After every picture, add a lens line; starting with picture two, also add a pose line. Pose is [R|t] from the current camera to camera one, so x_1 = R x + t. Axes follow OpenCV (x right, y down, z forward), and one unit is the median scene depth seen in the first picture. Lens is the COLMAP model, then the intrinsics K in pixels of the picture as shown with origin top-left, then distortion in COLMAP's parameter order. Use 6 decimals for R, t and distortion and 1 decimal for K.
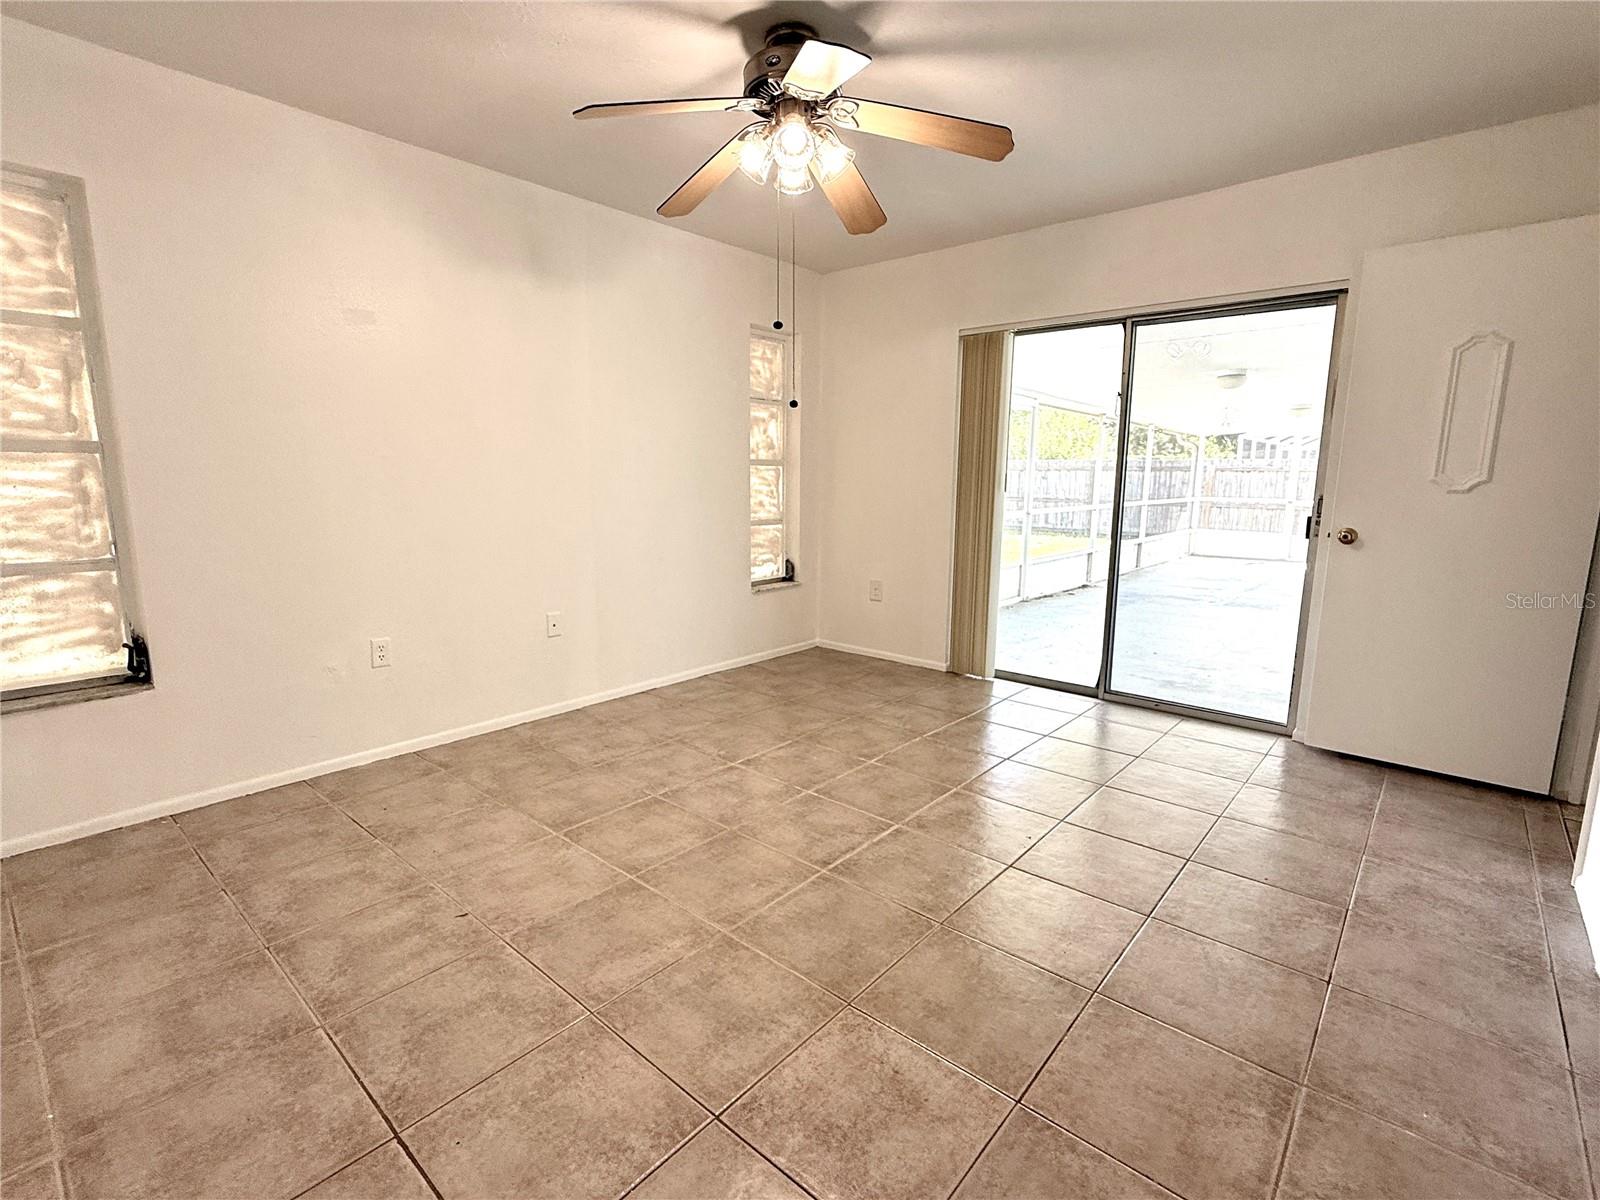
lens RADIAL K [[748.2, 0, 798.6], [0, 748.2, 601.9], [0, 0, 1]] dist [0.000664, 0.000124]
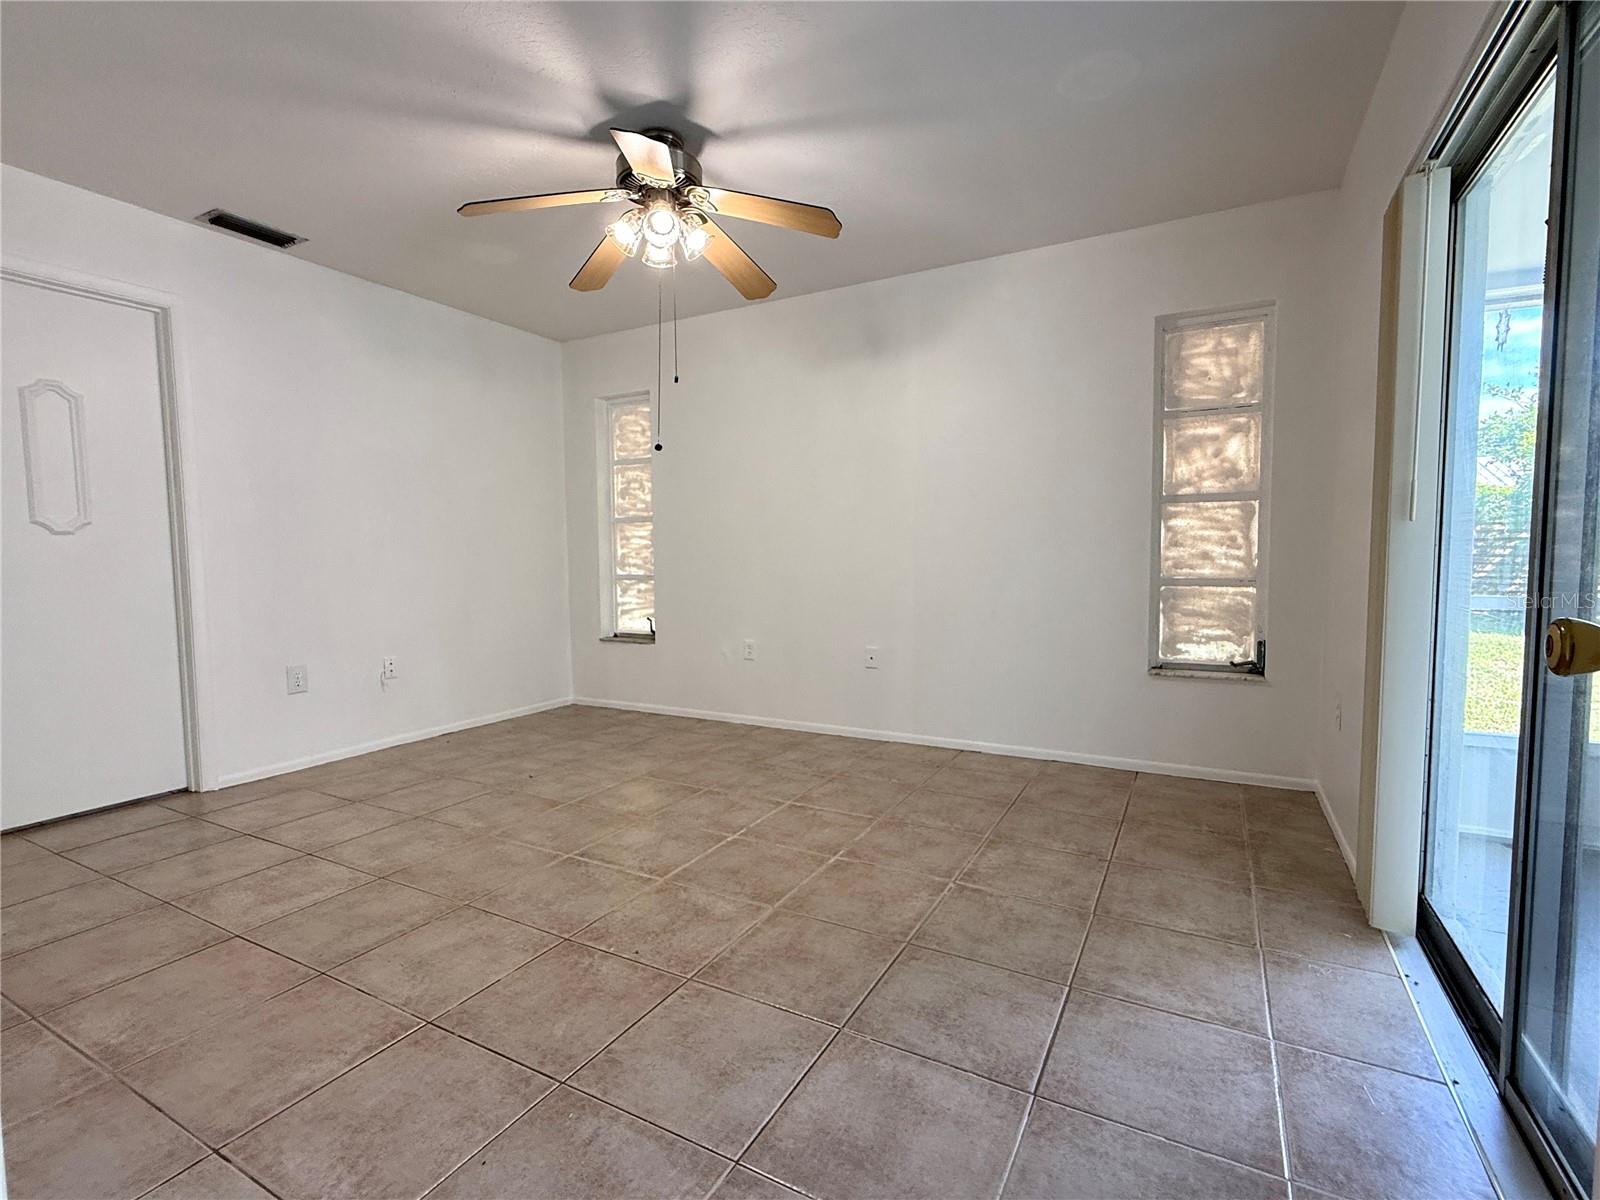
lens RADIAL K [[748.2, 0, 798.6], [0, 748.2, 601.9], [0, 0, 1]] dist [0.000664, 0.000124]
pose [[0.216606, 0.055427, -0.974684, 0.793804], [-0.153243, 0.987941, 0.022126, -0.064480], [0.964157, 0.144571, 0.222487, 0.686133]]
